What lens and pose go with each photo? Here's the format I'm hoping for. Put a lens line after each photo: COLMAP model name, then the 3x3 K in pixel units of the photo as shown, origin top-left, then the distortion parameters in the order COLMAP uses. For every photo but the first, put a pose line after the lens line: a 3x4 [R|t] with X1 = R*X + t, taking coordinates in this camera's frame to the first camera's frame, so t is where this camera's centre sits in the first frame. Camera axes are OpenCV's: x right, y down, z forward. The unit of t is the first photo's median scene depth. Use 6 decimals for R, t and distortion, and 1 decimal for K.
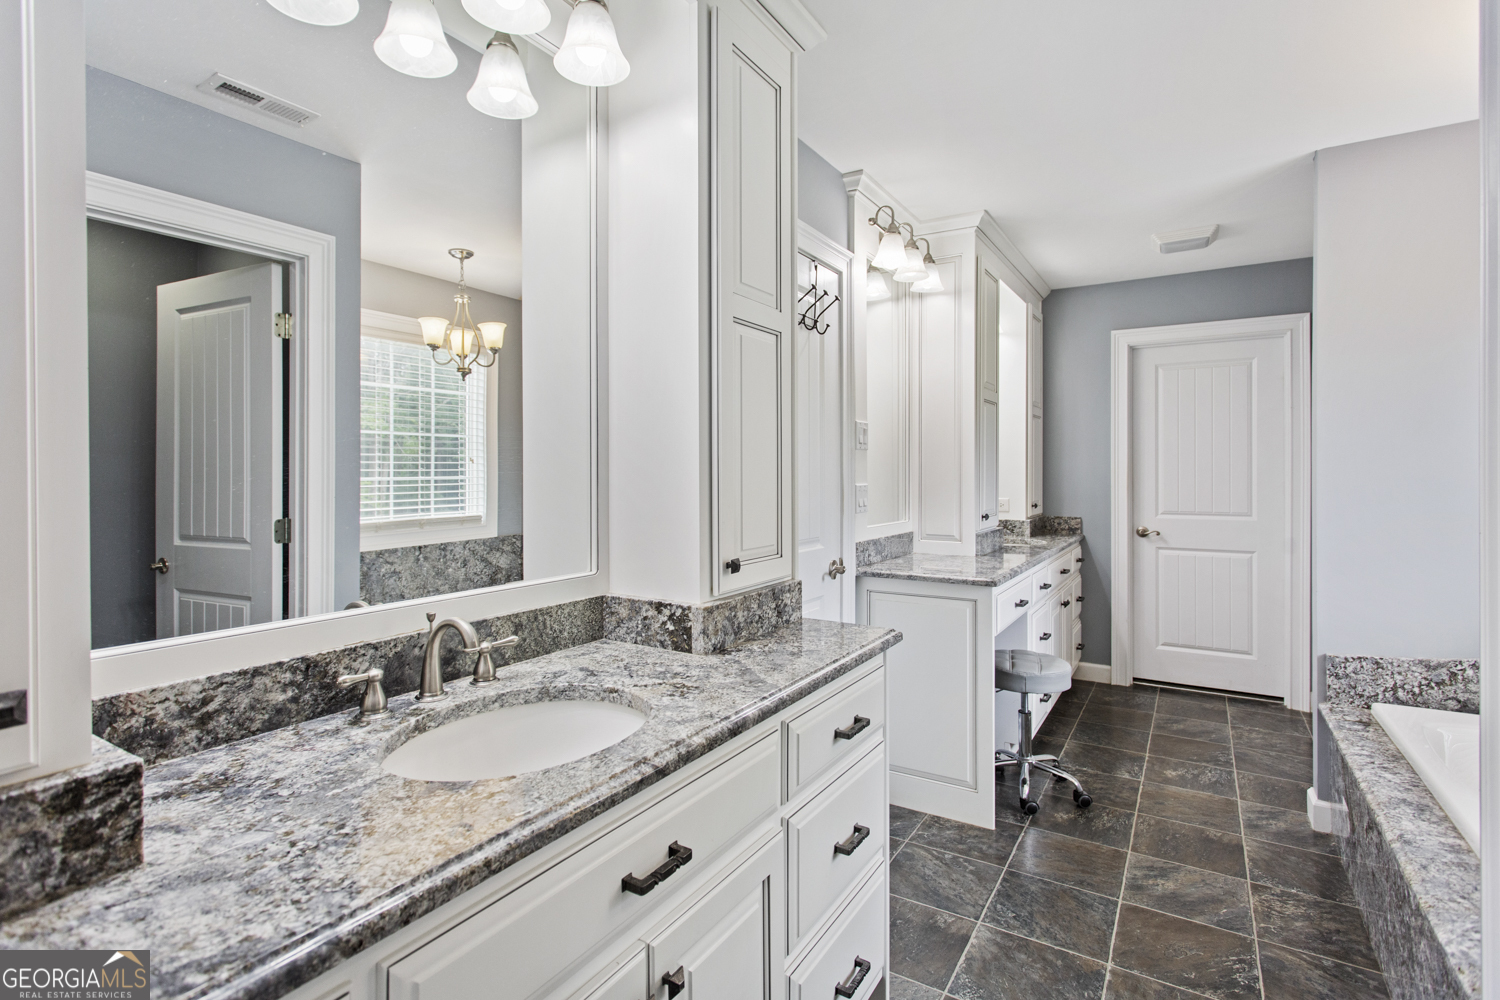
lens RADIAL K [[724.2, 0, 739.5], [0, 724.2, 473.1], [0, 0, 1]] dist [0.000212, -0.000017]
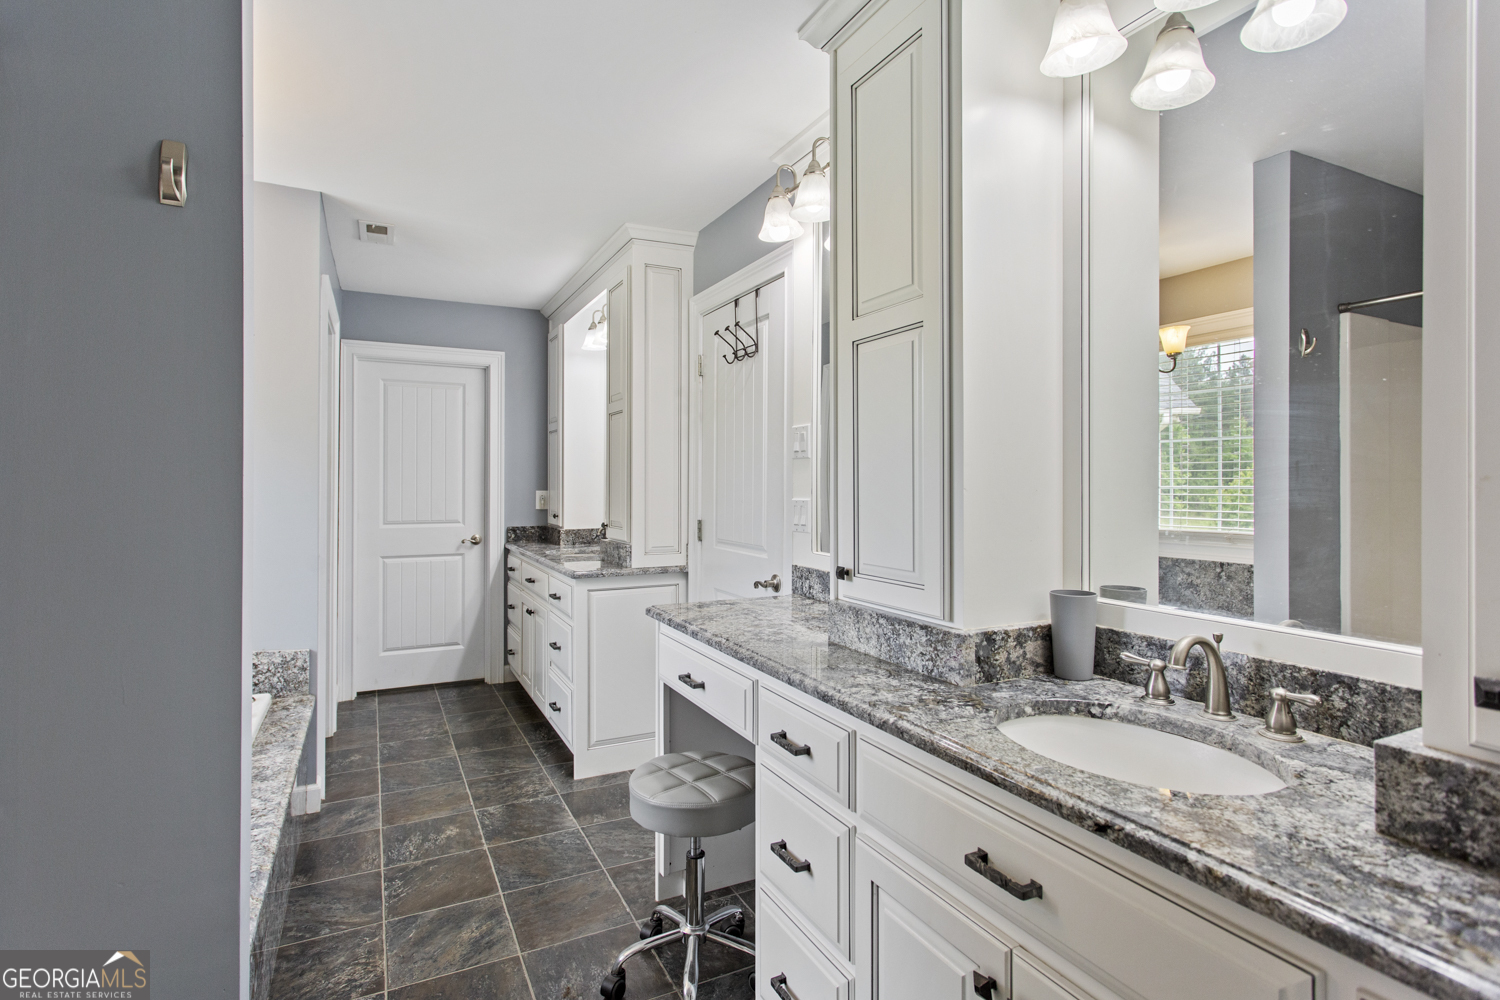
lens RADIAL K [[724.2, 0, 739.5], [0, 724.2, 473.1], [0, 0, 1]] dist [0.000212, -0.000017]
pose [[-0.508561, -0.001623, -0.861024, 1.344038], [0.000596, 0.999997, -0.002237, -0.019616], [0.861026, -0.001651, -0.508559, 1.962618]]
